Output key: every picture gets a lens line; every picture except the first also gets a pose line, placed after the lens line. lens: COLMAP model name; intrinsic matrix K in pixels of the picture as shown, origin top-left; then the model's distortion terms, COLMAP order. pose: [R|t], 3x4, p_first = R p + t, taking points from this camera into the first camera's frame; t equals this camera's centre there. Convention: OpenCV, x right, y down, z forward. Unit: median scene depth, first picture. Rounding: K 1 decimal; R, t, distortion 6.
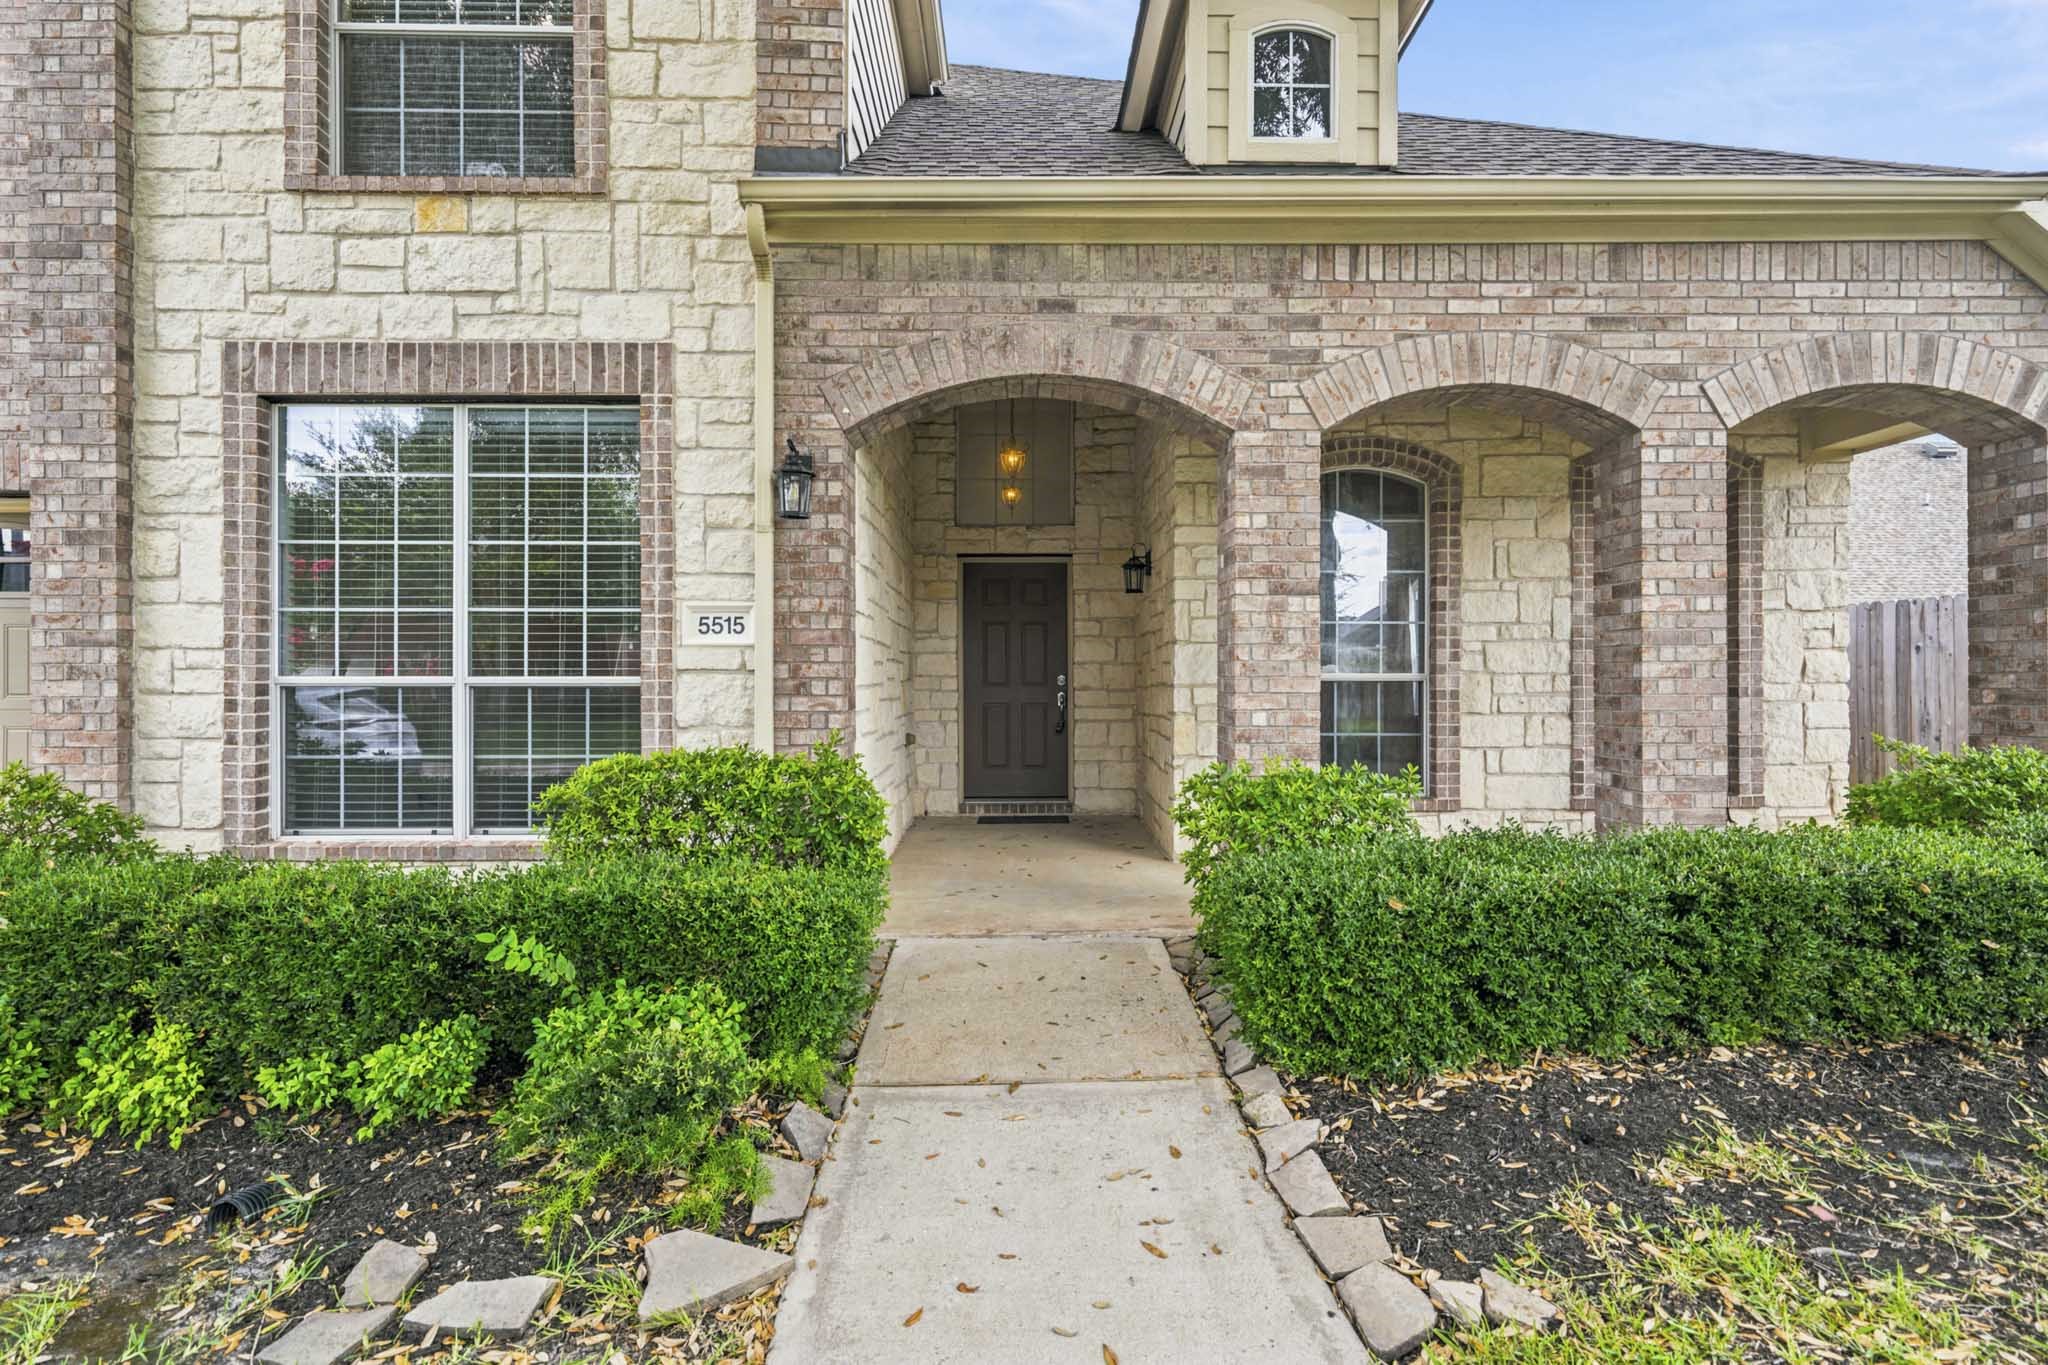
lens RADIAL K [[978.0, 0, 1006.5], [0, 978.0, 677.7], [0, 0, 1]] dist [0.006006, -0.000593]
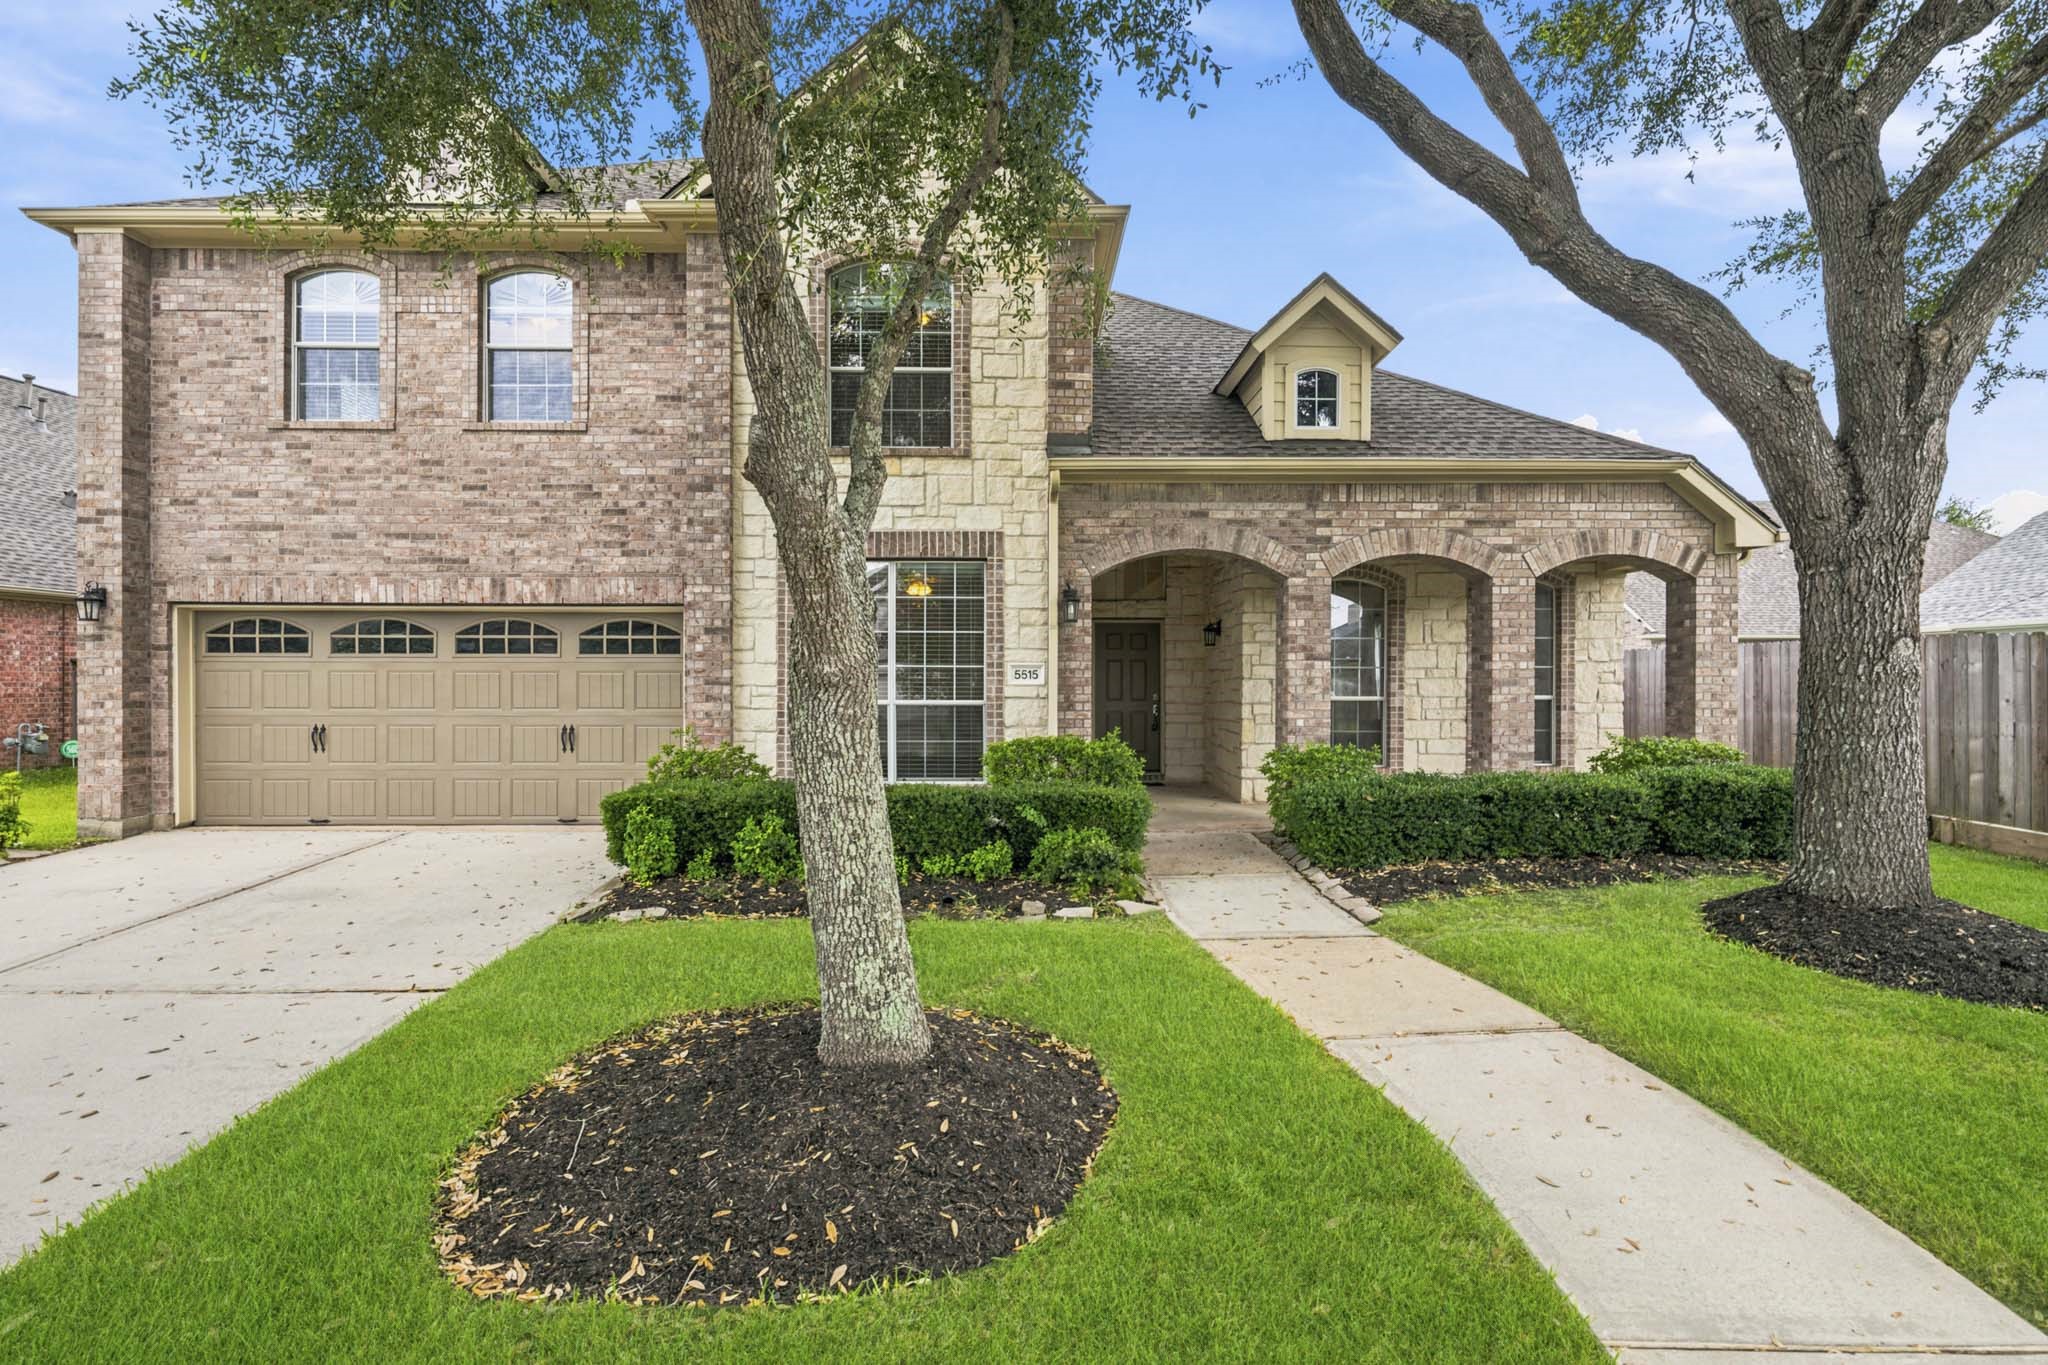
lens RADIAL K [[872.7, 0, 1019.2], [0, 872.7, 687.9], [0, 0, 1]] dist [-0.000256, 0.000388]
pose [[0.999990, 0.002539, 0.003743, -0.316083], [-0.002563, 0.999978, 0.006166, -0.038015], [-0.003727, -0.006175, 0.999974, -0.763038]]
